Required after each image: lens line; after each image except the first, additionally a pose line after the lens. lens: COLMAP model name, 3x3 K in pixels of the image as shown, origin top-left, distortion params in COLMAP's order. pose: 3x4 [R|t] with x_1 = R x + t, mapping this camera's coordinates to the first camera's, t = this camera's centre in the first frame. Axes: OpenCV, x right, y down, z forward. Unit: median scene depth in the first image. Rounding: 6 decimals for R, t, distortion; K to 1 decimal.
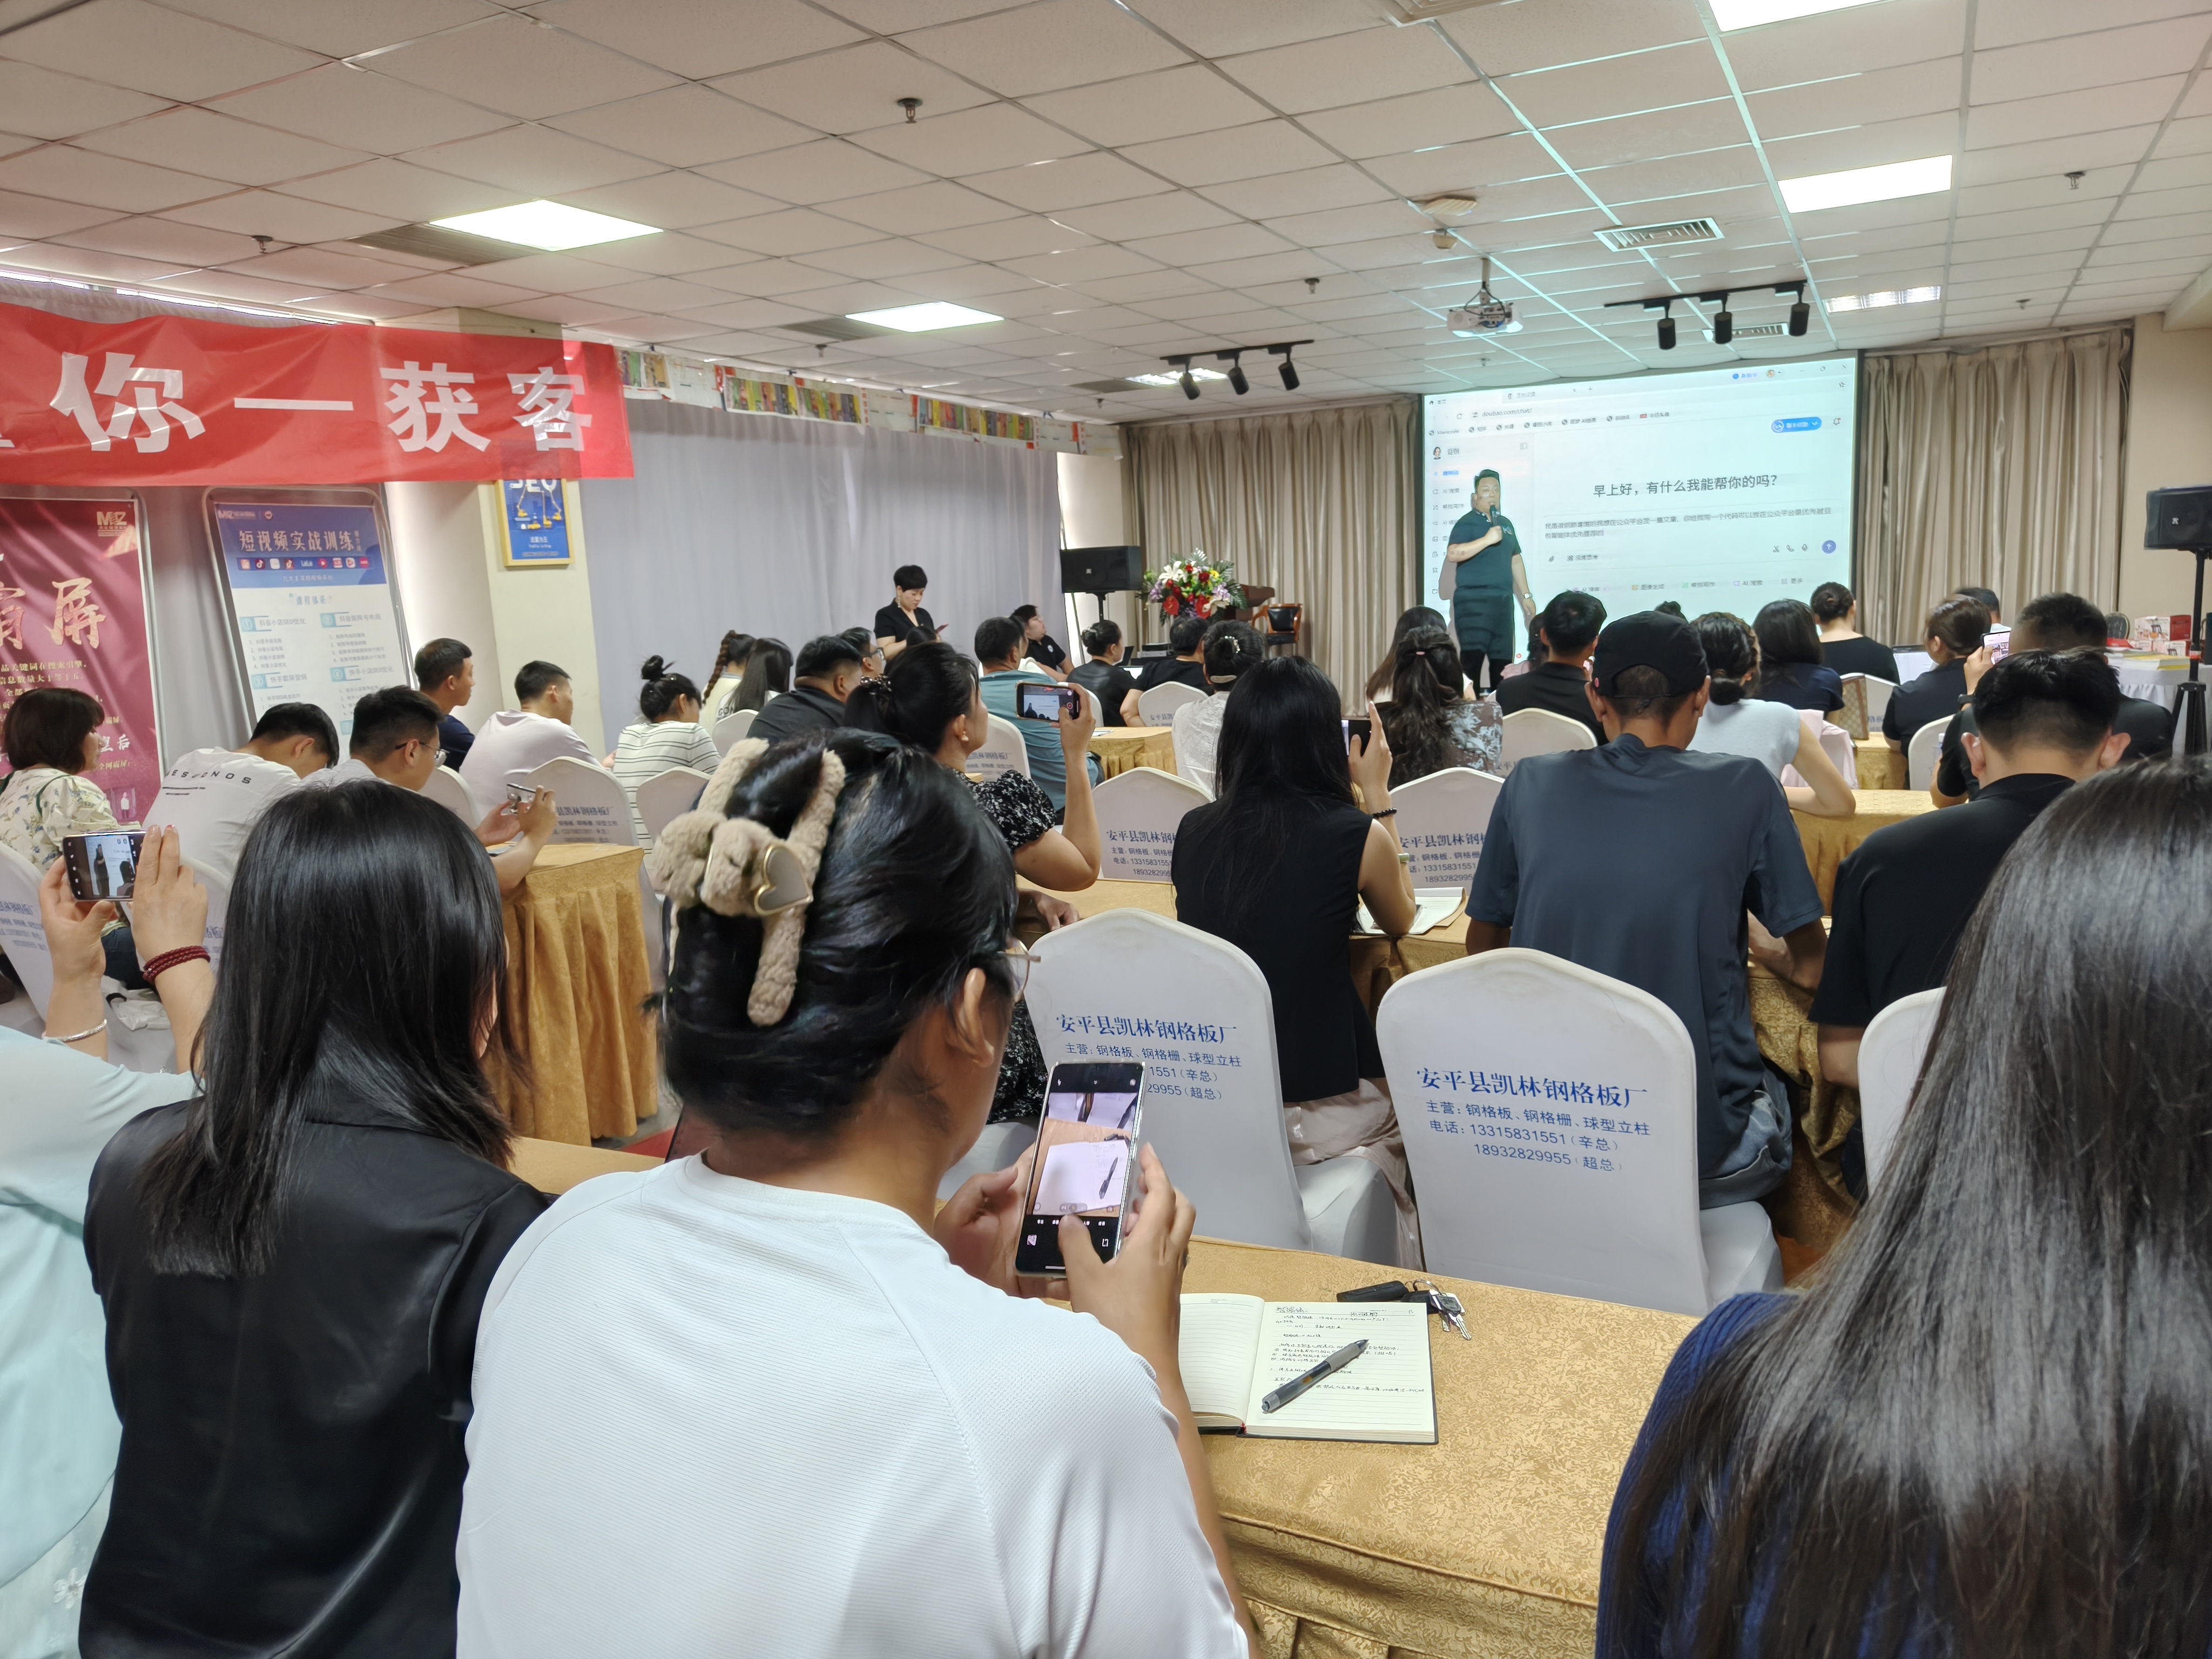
lens RADIAL K [[1548.4, 0, 1135.7], [0, 1548.4, 837.5], [0, 0, 1]] dist [0.009547, 0.001035]
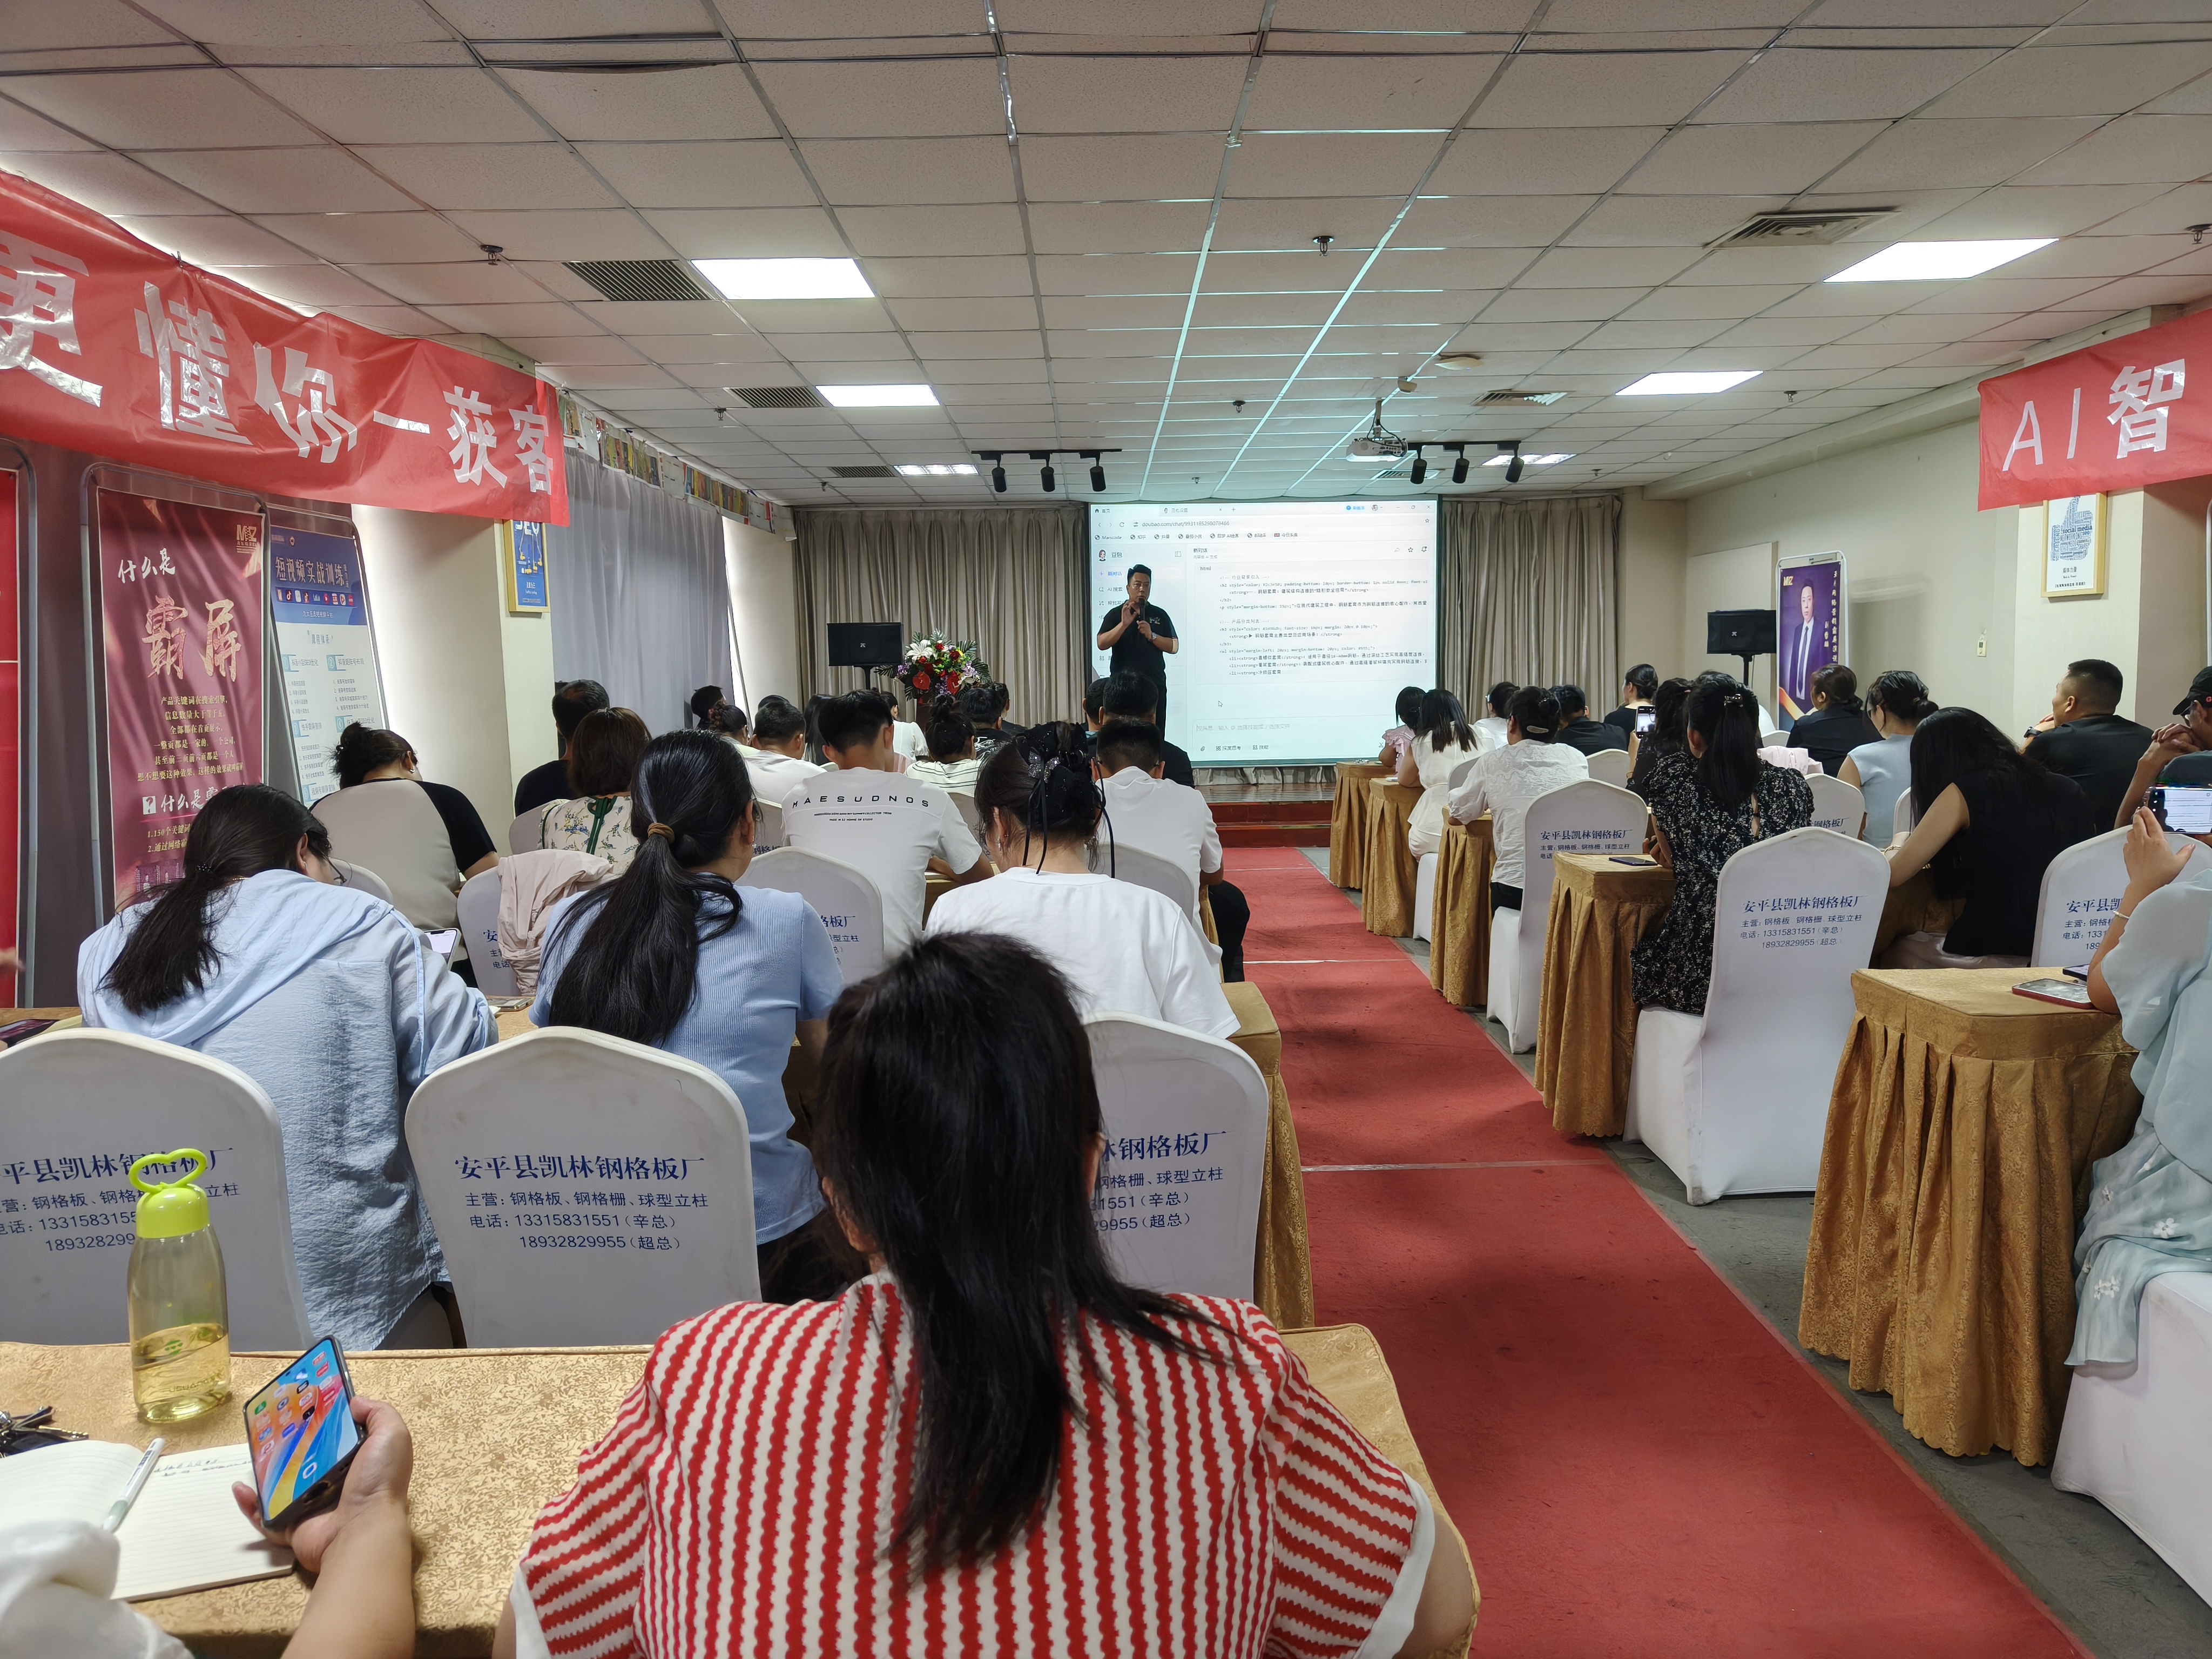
lens RADIAL K [[1548.4, 0, 1118.3], [0, 1548.4, 822.3], [0, 0, 1]] dist [0.009547, 0.001035]
pose [[0.888112, -0.017704, 0.459286, -0.499297], [0.052457, 0.996633, -0.063018, 0.027353], [-0.456624, 0.080060, 0.886050, 0.022275]]
